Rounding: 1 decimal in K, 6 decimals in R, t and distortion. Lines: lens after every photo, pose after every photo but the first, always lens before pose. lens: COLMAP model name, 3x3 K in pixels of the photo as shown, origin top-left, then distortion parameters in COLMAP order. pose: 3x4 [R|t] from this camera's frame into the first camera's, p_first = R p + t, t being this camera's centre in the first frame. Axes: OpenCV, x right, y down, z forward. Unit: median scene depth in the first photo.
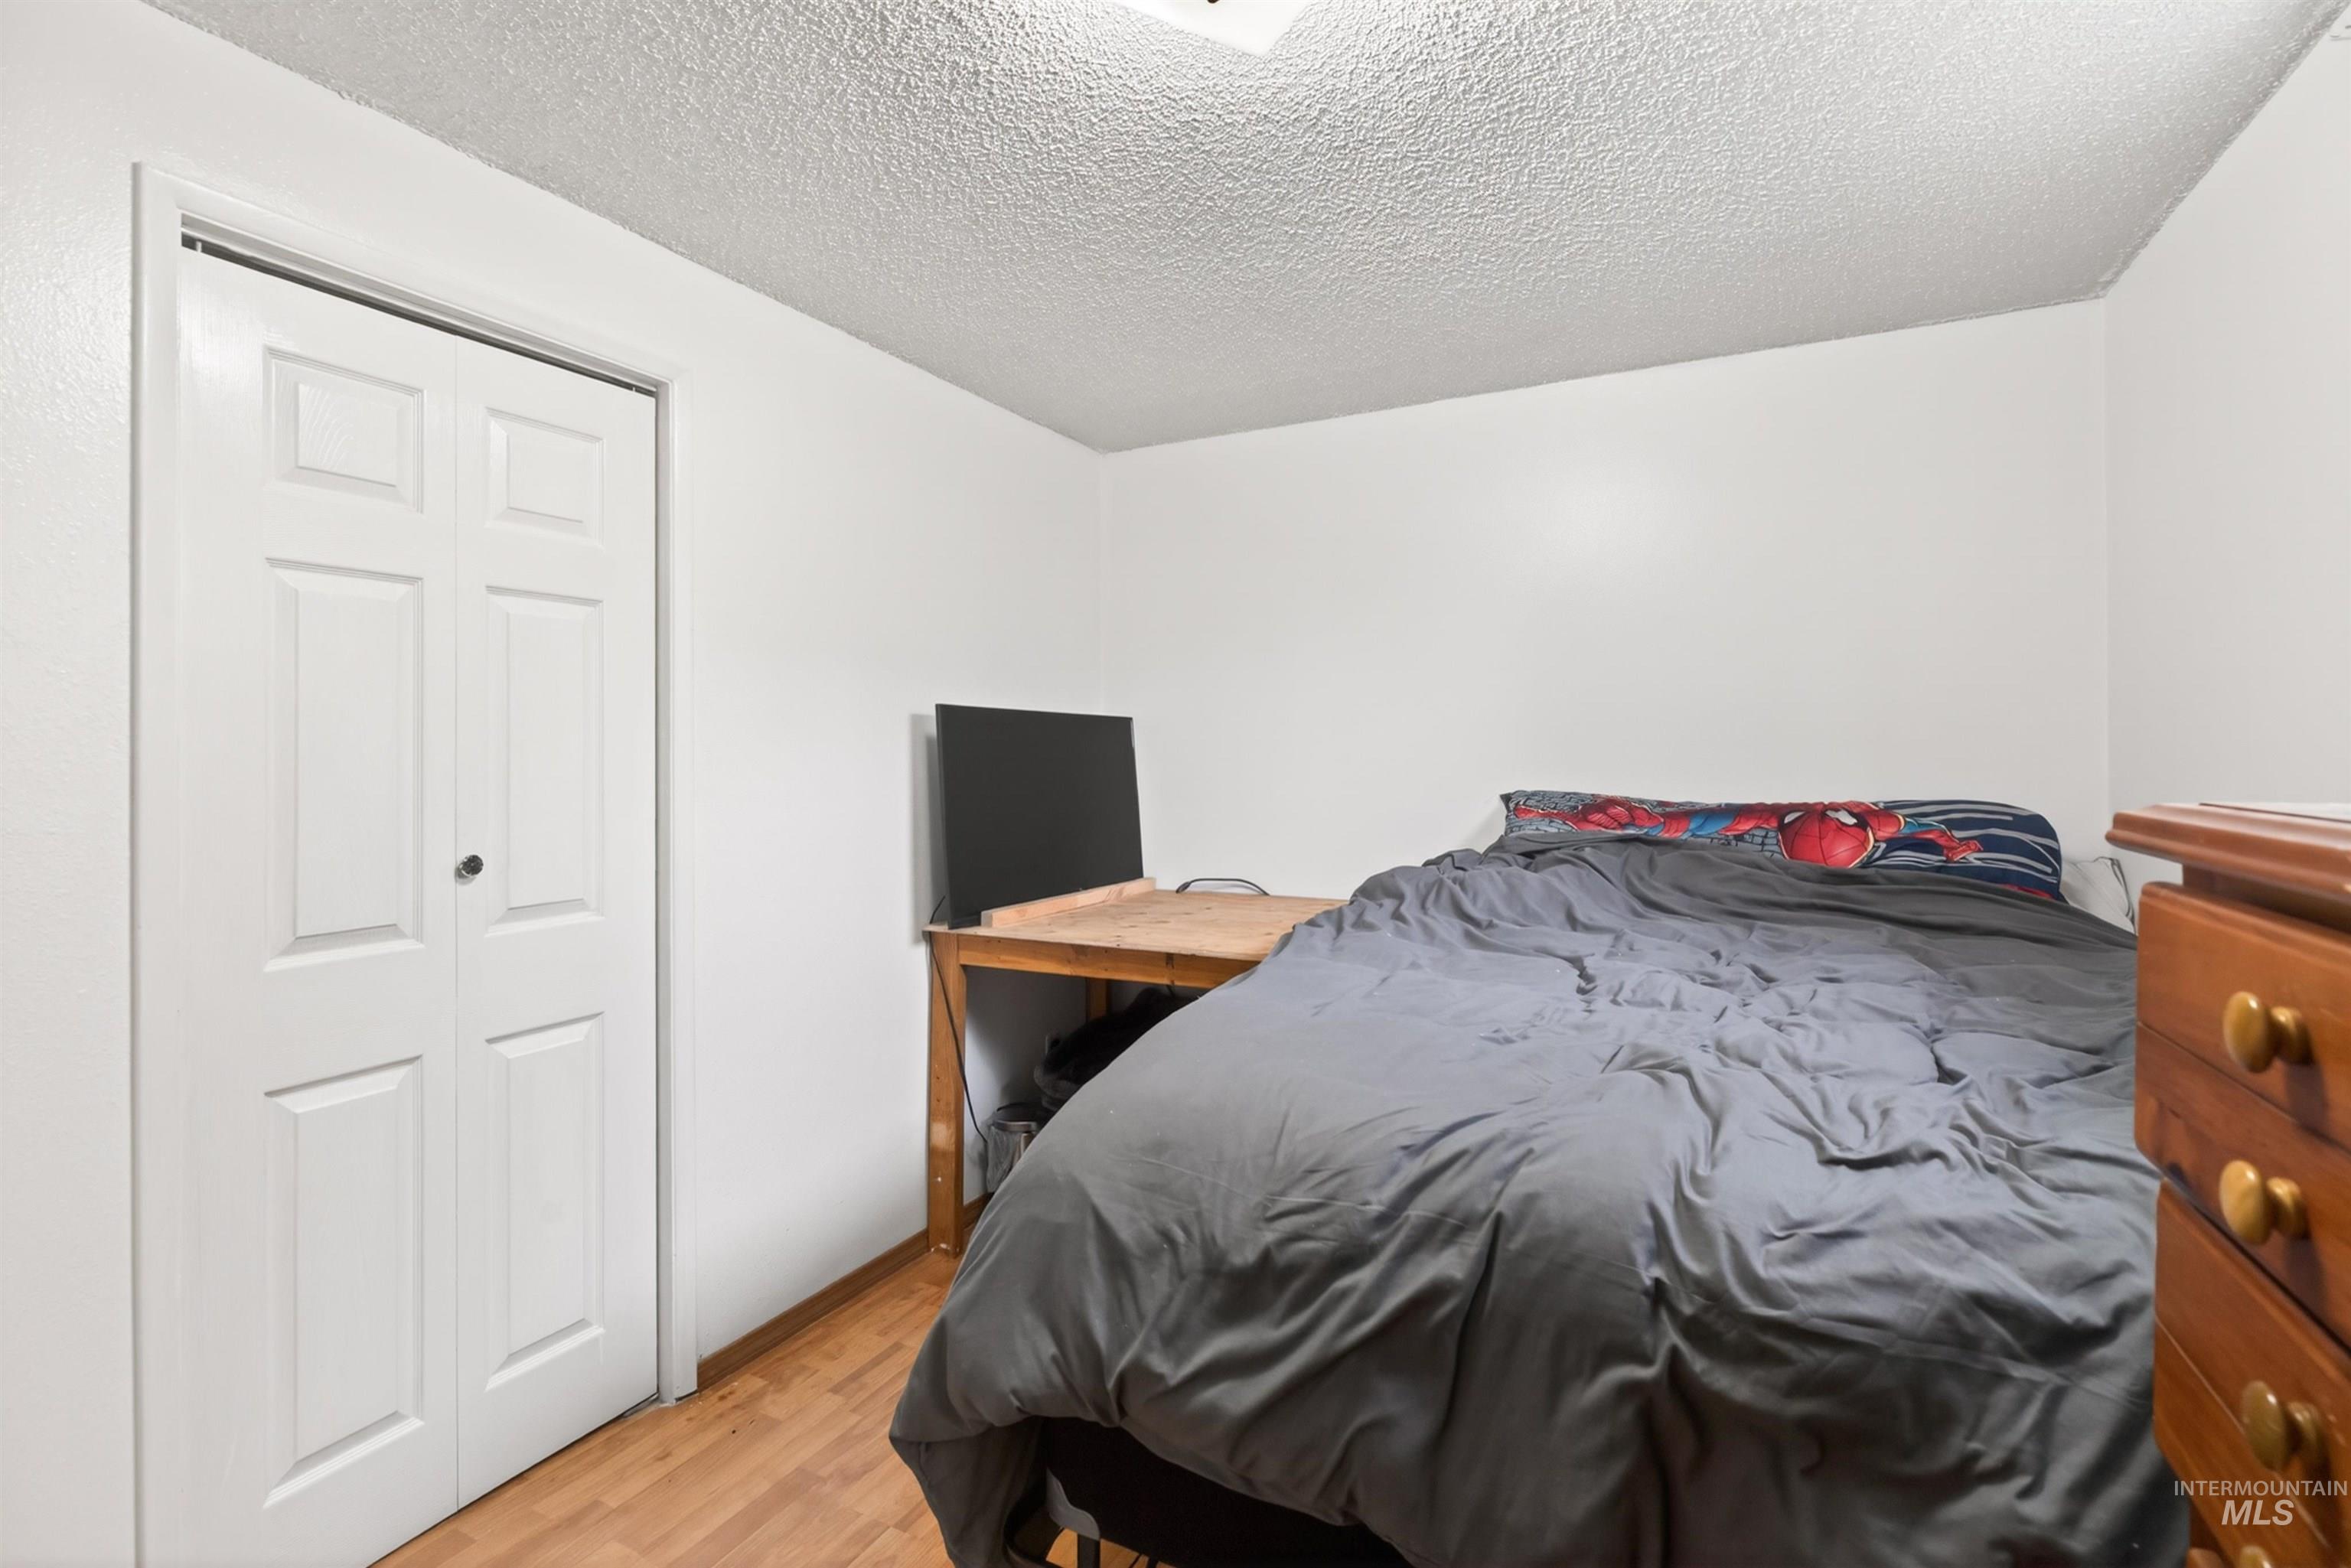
lens RADIAL K [[1076.5, 0, 1181.6], [0, 1076.5, 737.3], [0, 0, 1]] dist [0.002282, 0.000679]
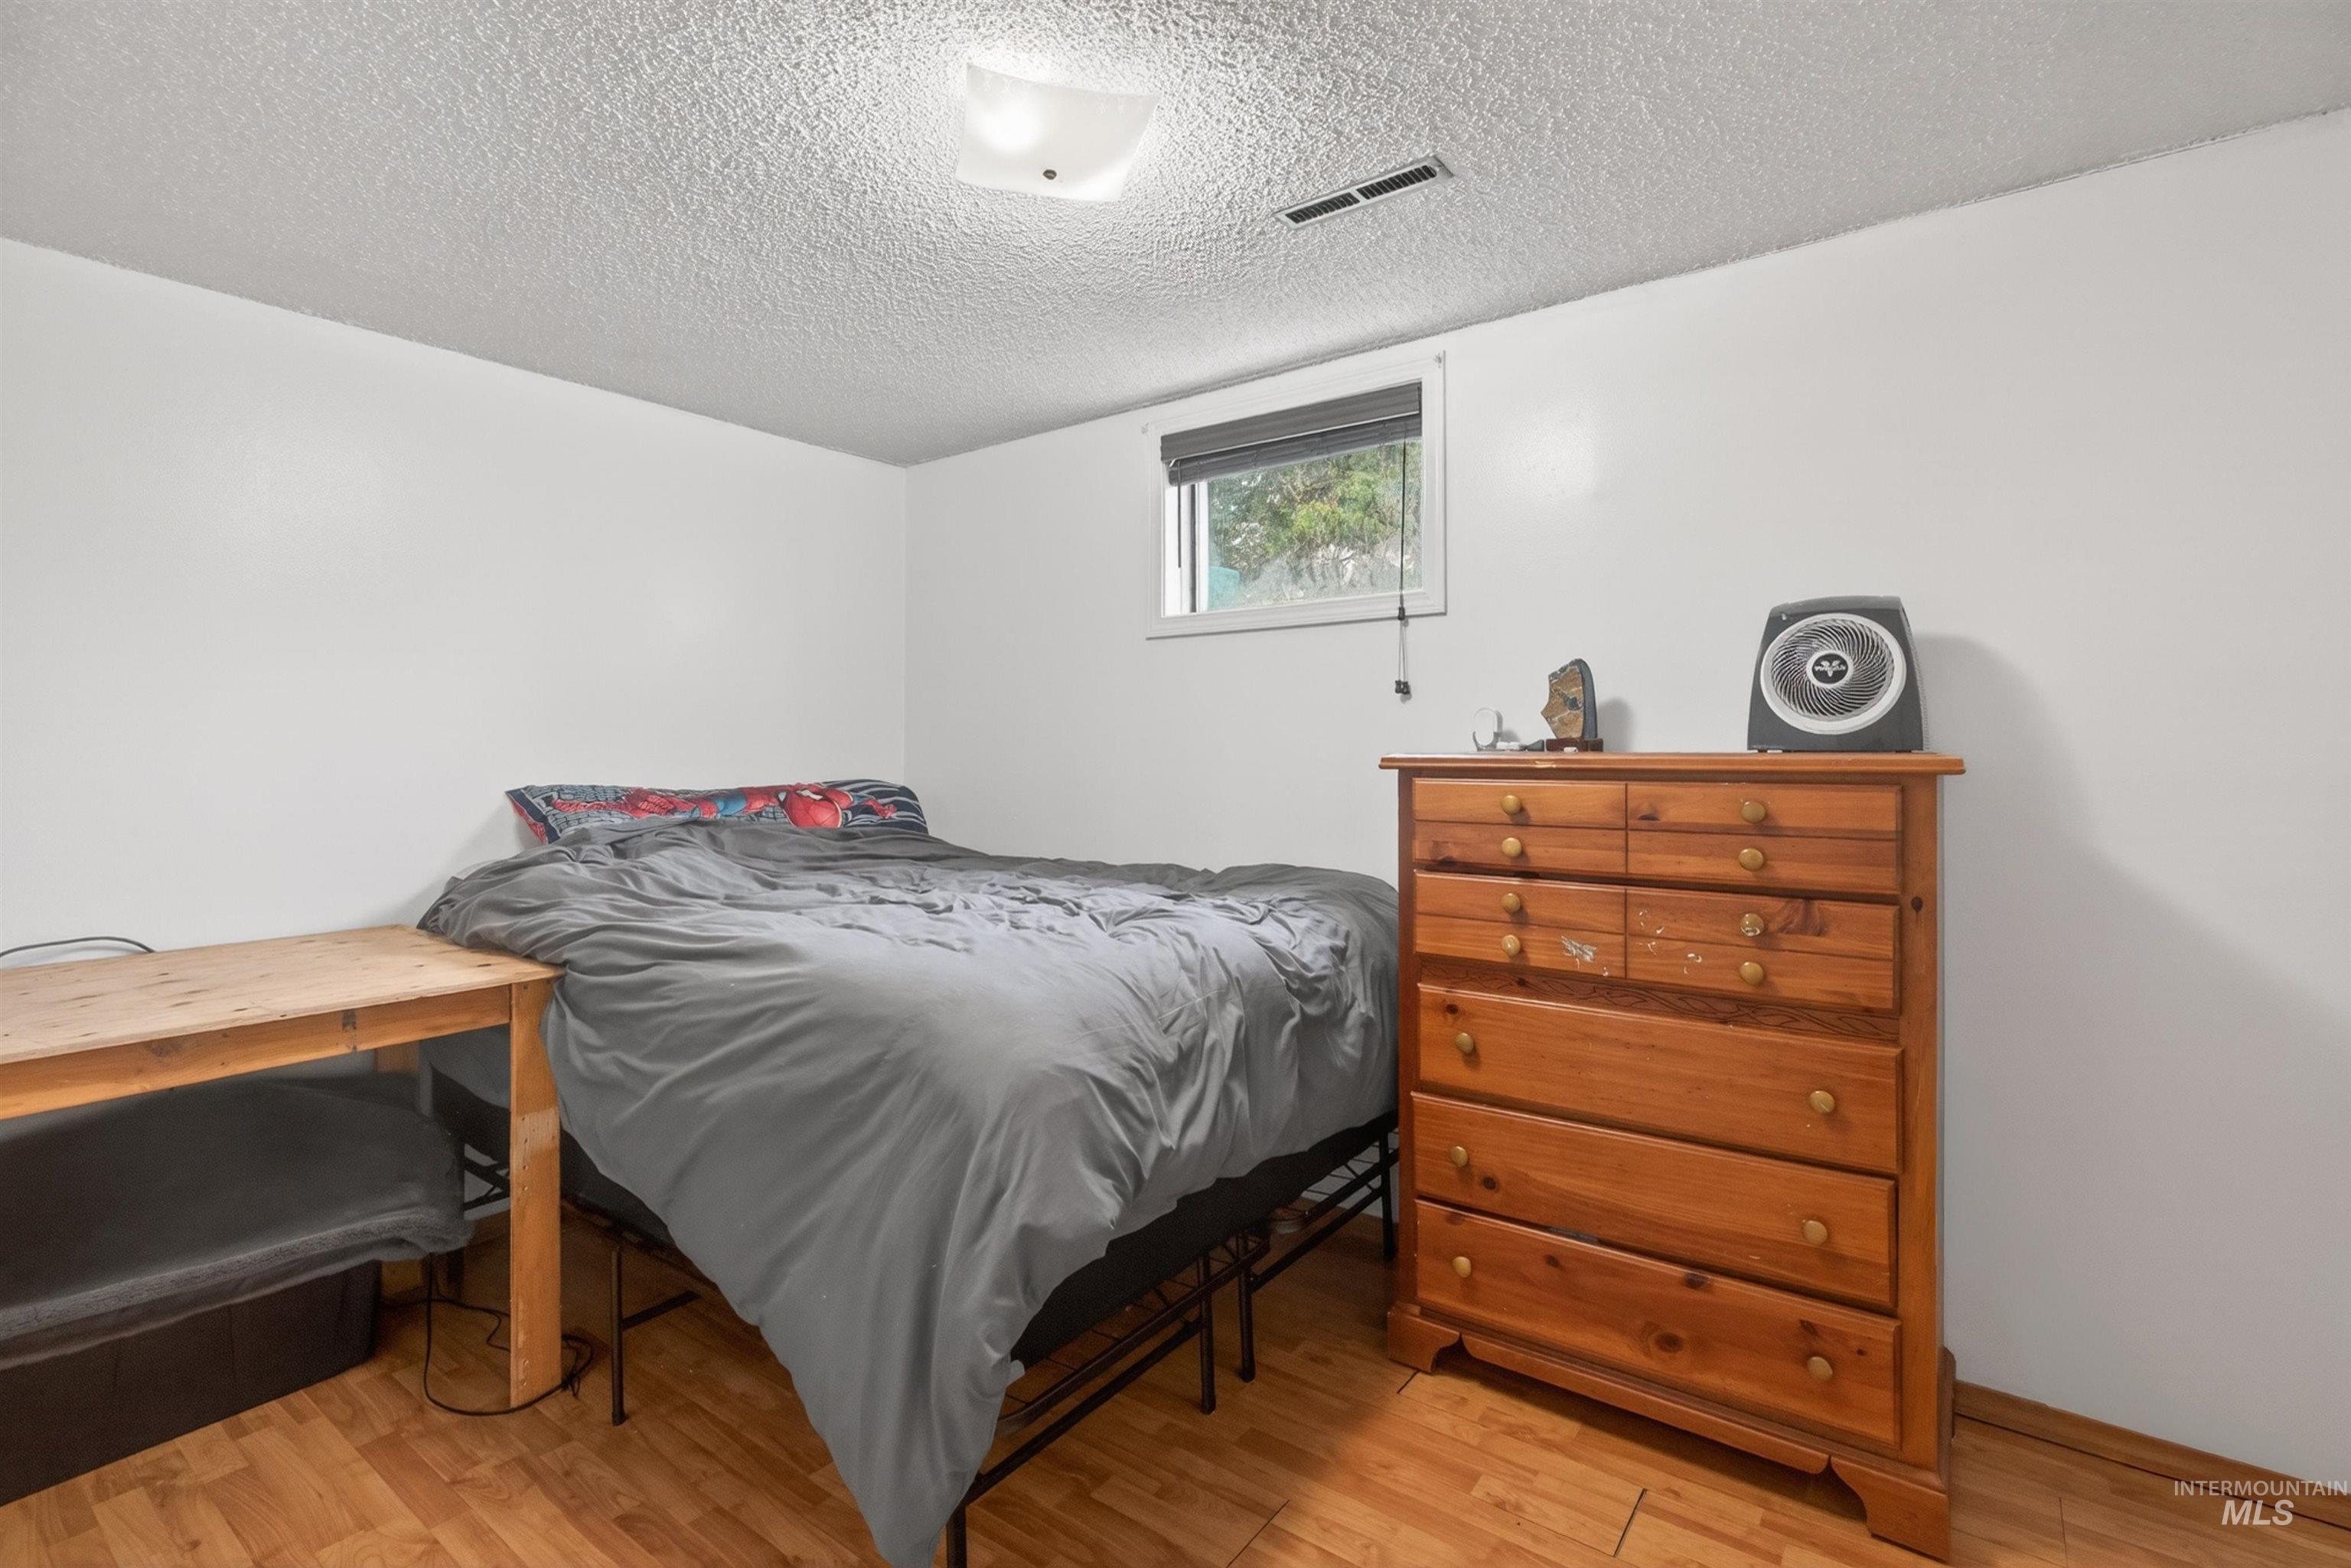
lens RADIAL K [[1076.5, 0, 1181.6], [0, 1076.5, 737.3], [0, 0, 1]] dist [0.002282, 0.000679]
pose [[0.167718, 0.016832, 0.985691, -0.703841], [-0.009883, 0.999833, -0.015392, 0.020350], [-0.985785, -0.007160, 0.167856, 0.342580]]
